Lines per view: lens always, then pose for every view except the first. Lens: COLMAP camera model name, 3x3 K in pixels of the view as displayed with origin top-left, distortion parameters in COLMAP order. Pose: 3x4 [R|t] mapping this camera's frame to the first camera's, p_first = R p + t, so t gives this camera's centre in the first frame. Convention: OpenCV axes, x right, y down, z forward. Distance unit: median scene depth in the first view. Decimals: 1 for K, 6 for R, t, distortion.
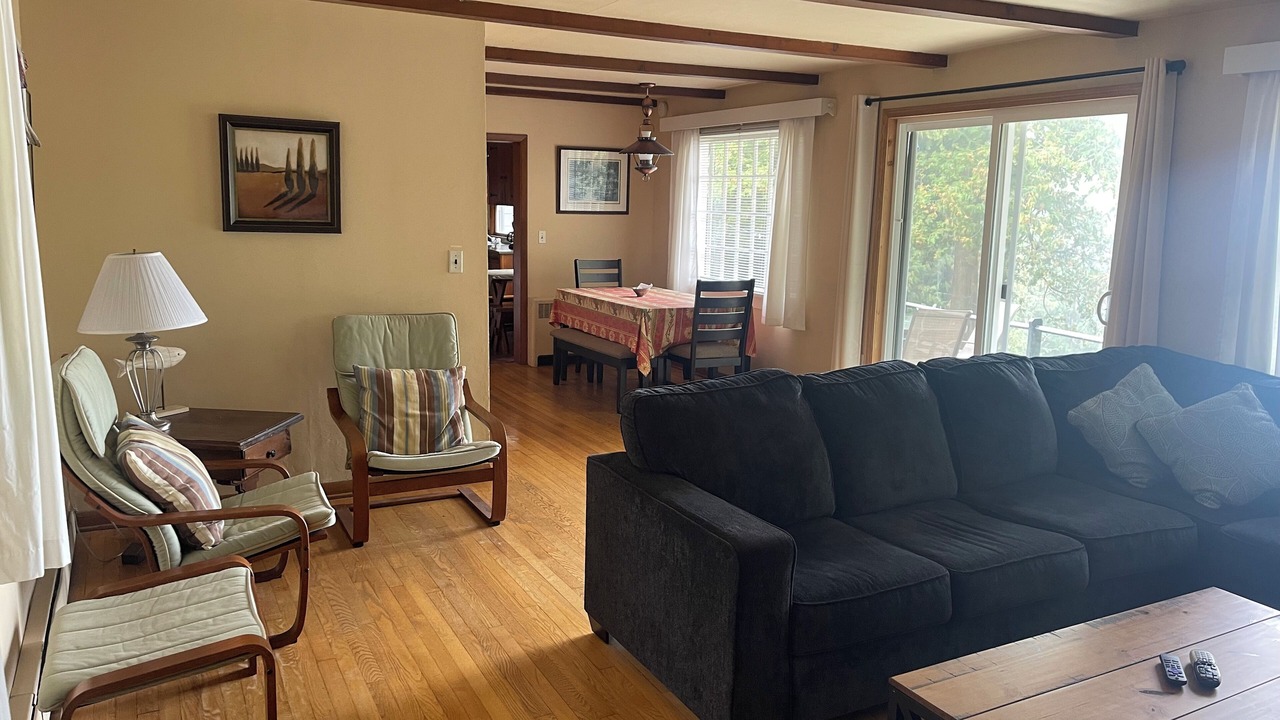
lens RADIAL K [[967.1, 0, 632.3], [0, 967.1, 355.1], [0, 0, 1]] dist [0.020186, -0.014307]
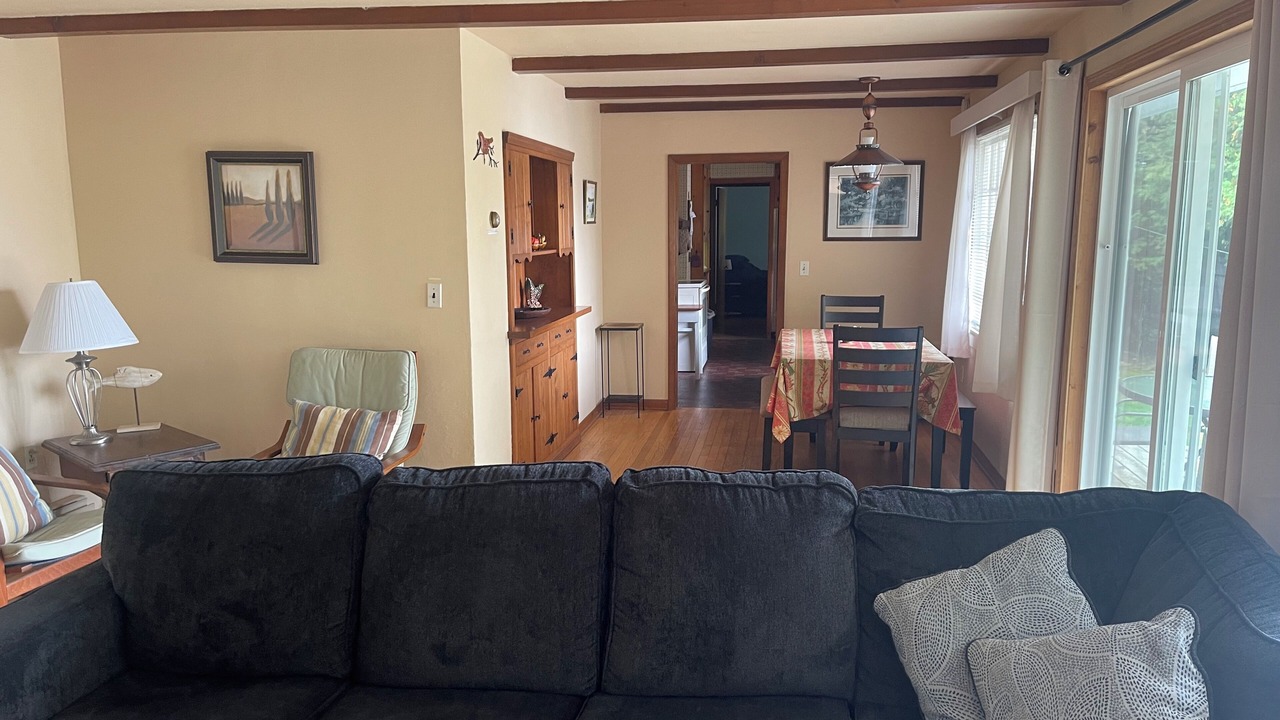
lens RADIAL K [[967.1, 0, 642.1], [0, 967.1, 367.8], [0, 0, 1]] dist [0.020186, -0.014307]
pose [[0.811988, 0.065738, -0.579961, 0.513604], [-0.075008, 0.997151, 0.008009, -0.050478], [0.578835, 0.036999, 0.814605, 0.370971]]
